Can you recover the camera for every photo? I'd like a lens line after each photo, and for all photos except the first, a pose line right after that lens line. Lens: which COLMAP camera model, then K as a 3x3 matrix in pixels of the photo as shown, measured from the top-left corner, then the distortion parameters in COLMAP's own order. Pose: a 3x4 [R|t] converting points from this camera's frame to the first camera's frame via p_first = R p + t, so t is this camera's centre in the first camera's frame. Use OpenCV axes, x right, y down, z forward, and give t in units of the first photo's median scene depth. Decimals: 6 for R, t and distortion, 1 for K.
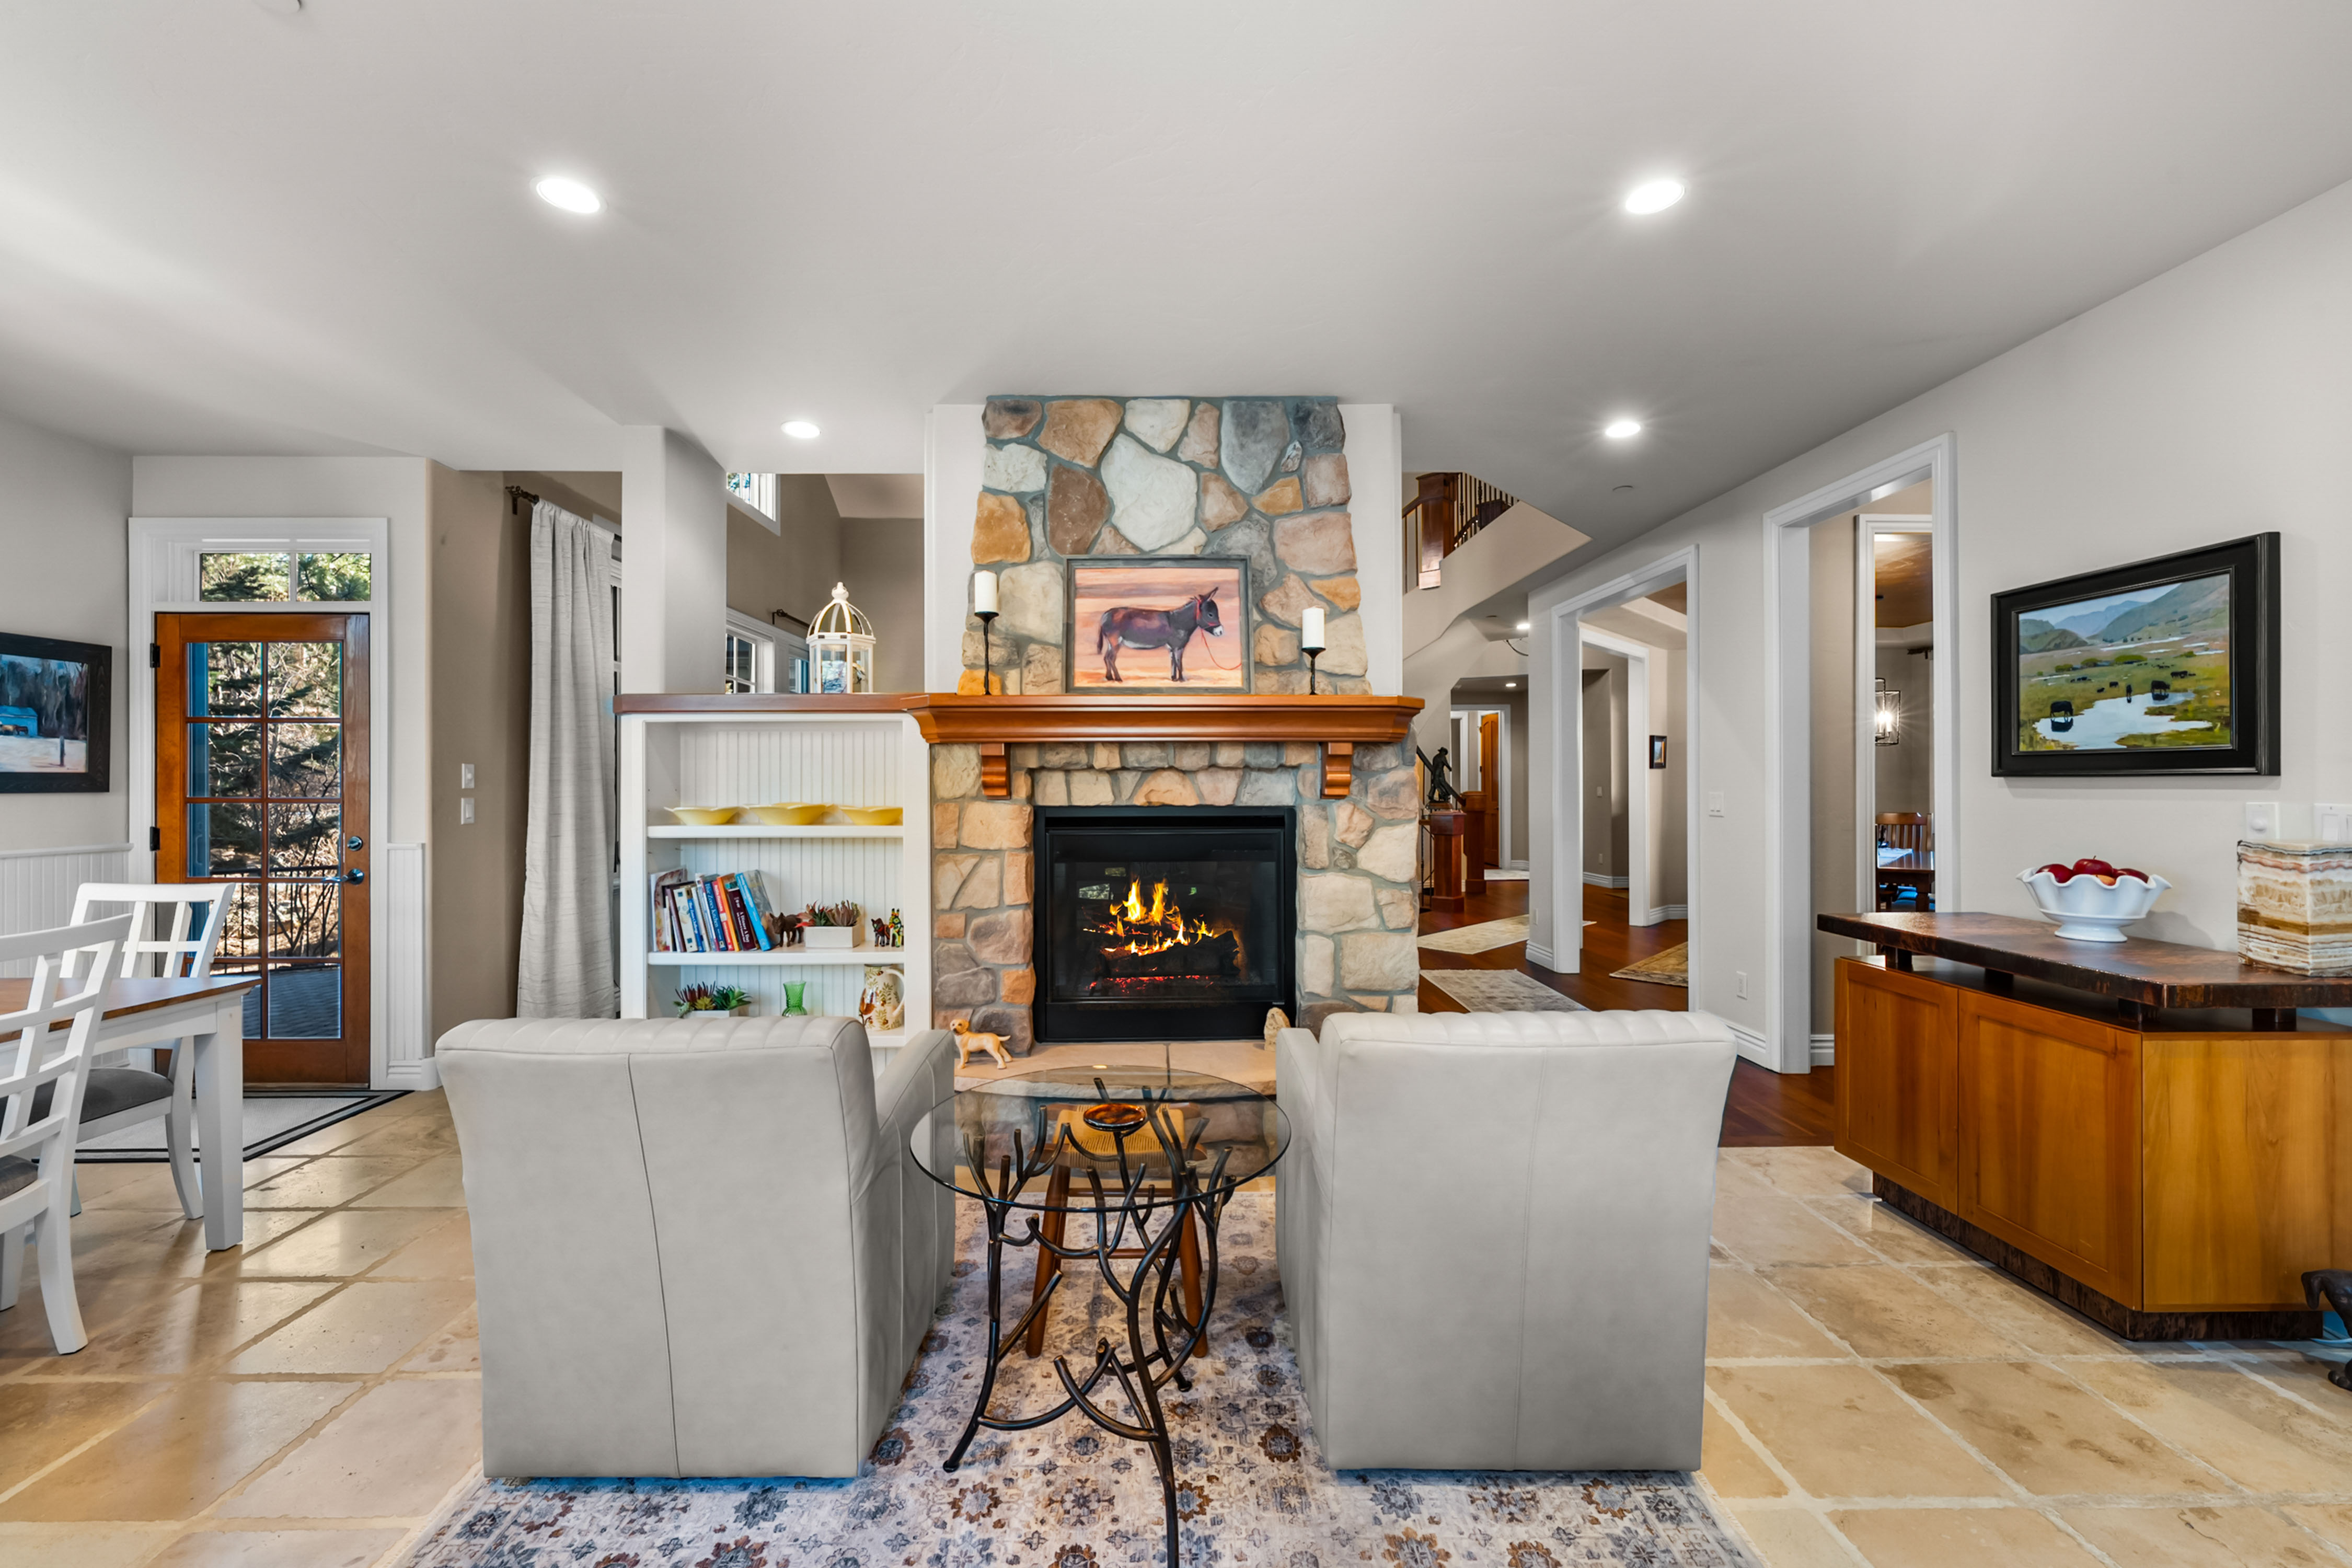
lens RADIAL K [[936.6, 0, 1176.0], [0, 936.6, 784.0], [0, 0, 1]] dist [-0.001811, 0.000008]
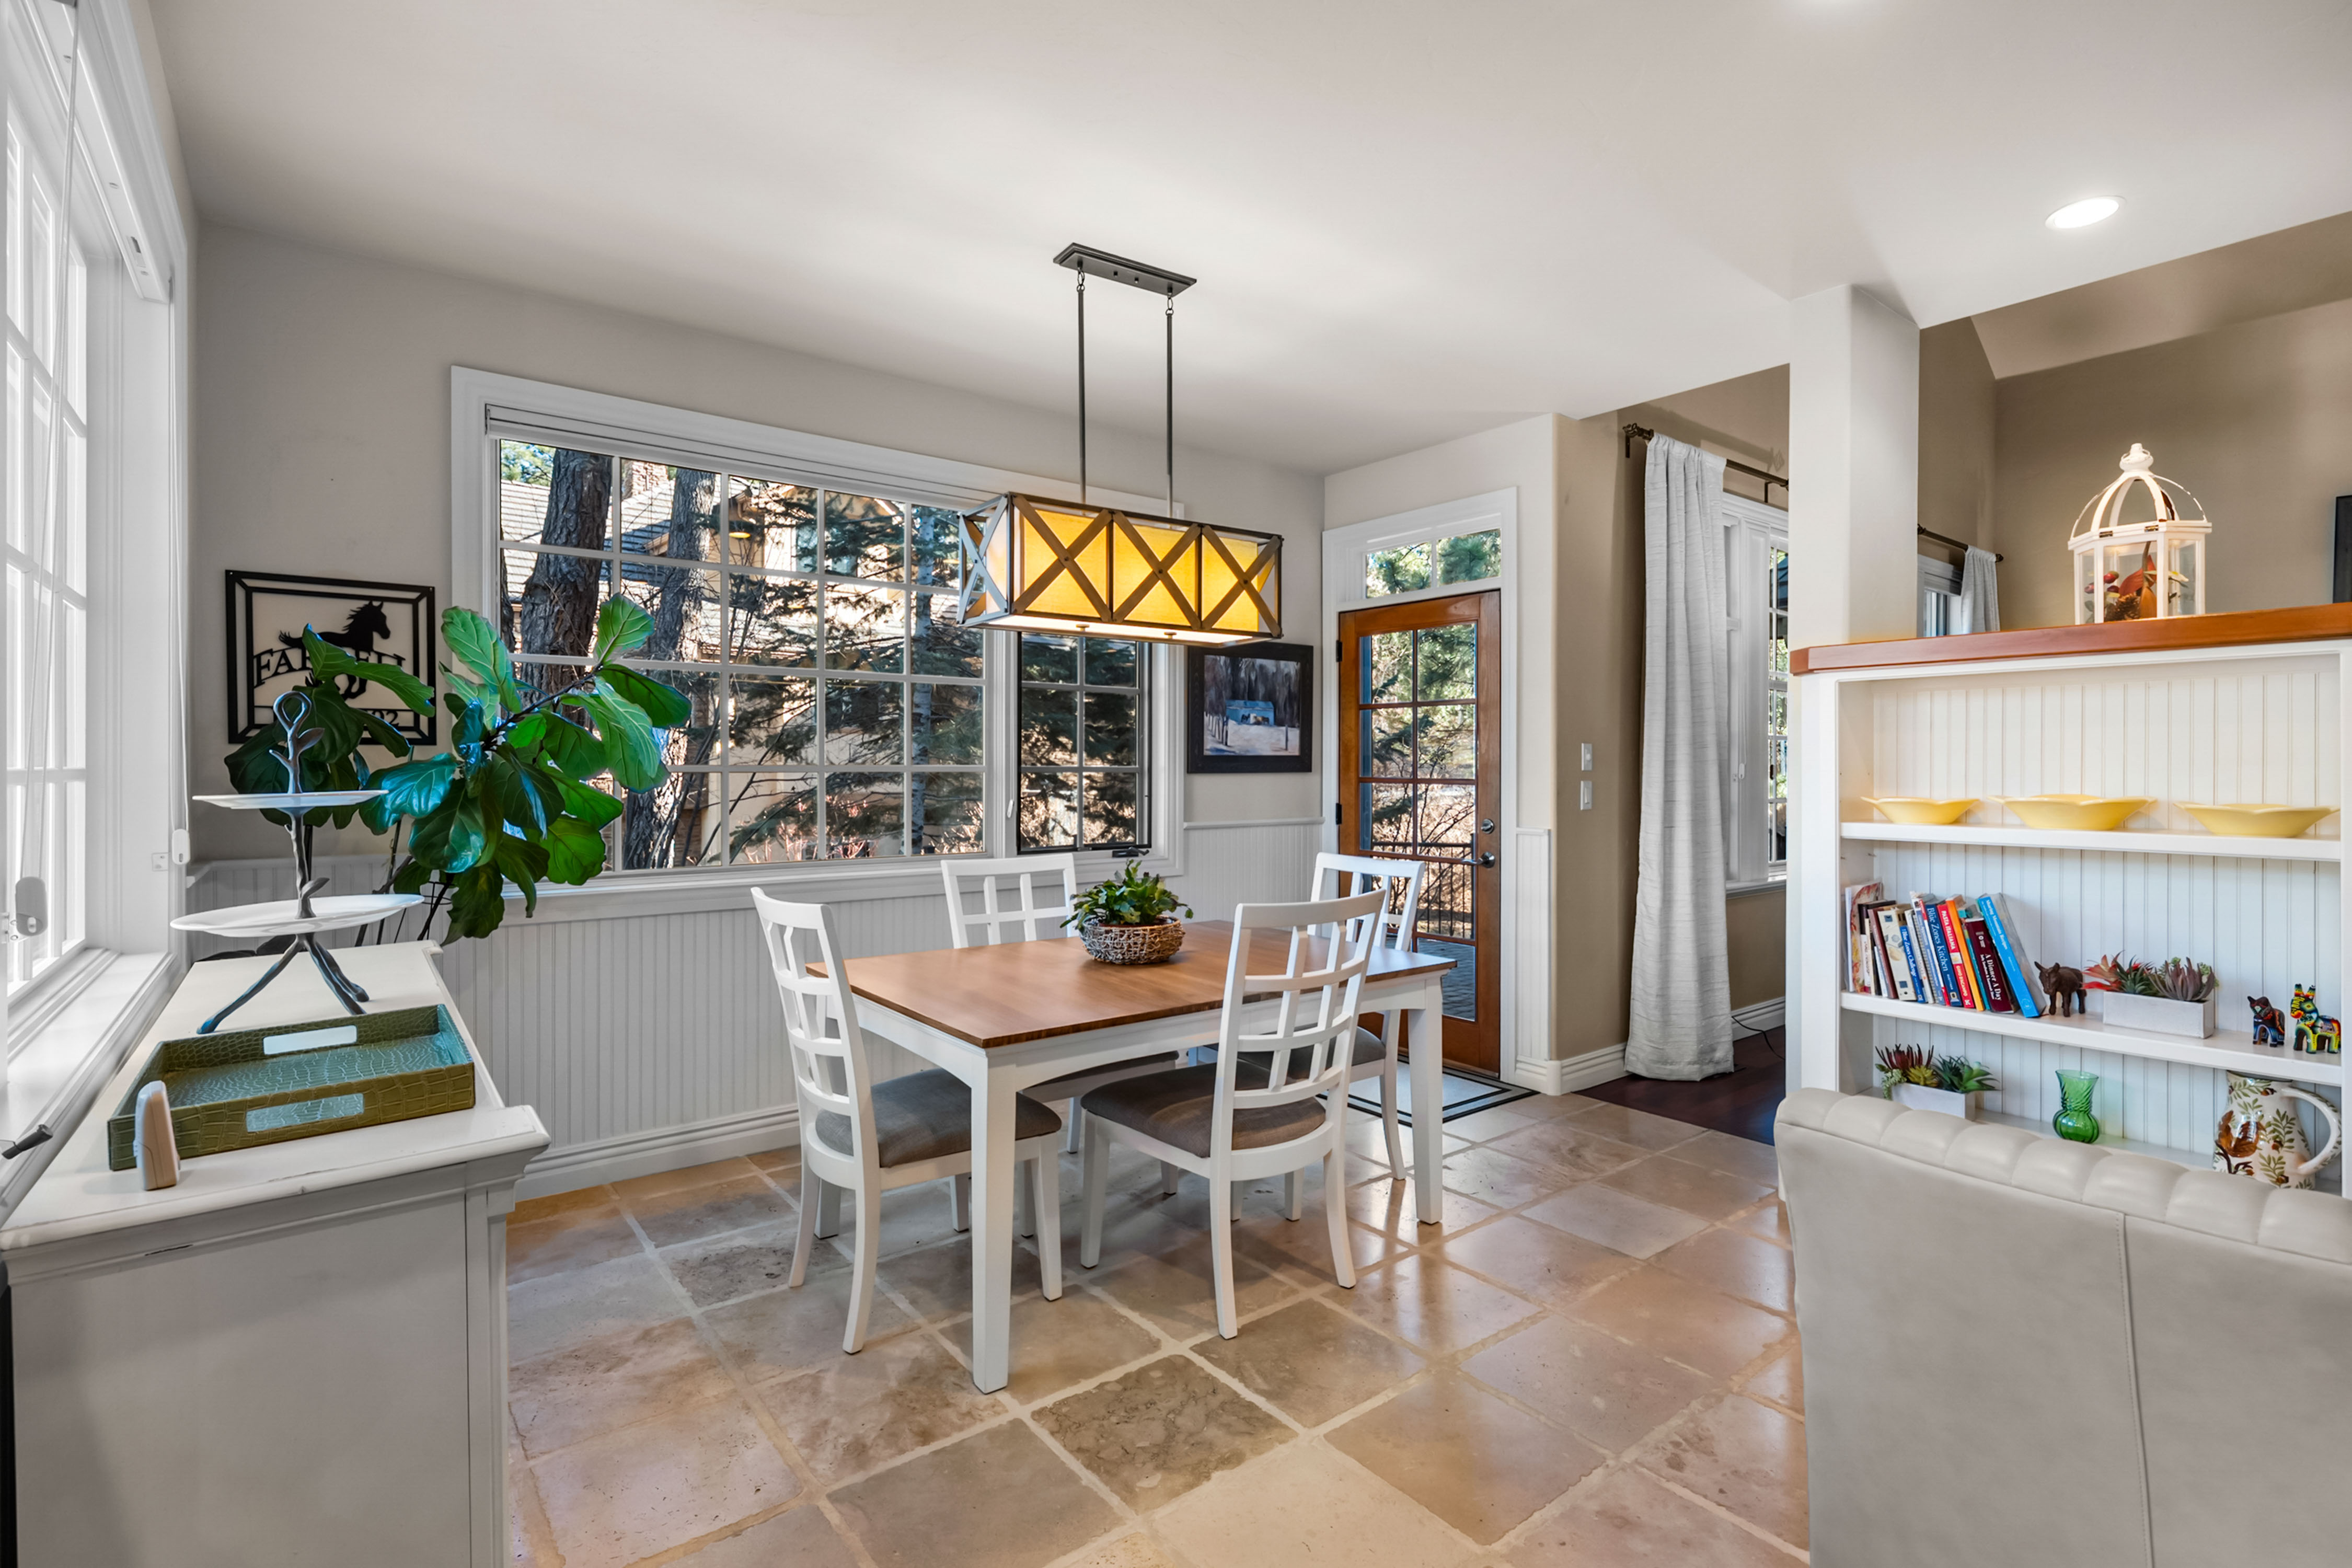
lens RADIAL K [[1126.7, 0, 1176.0], [0, 1126.7, 784.0], [0, 0, 1]] dist [0.019453, -0.000281]
pose [[0.603117, 0.014463, -0.797521, -0.150747], [-0.001709, 0.999857, 0.016840, -0.000038], [0.797651, -0.008794, 0.603056, 0.029489]]
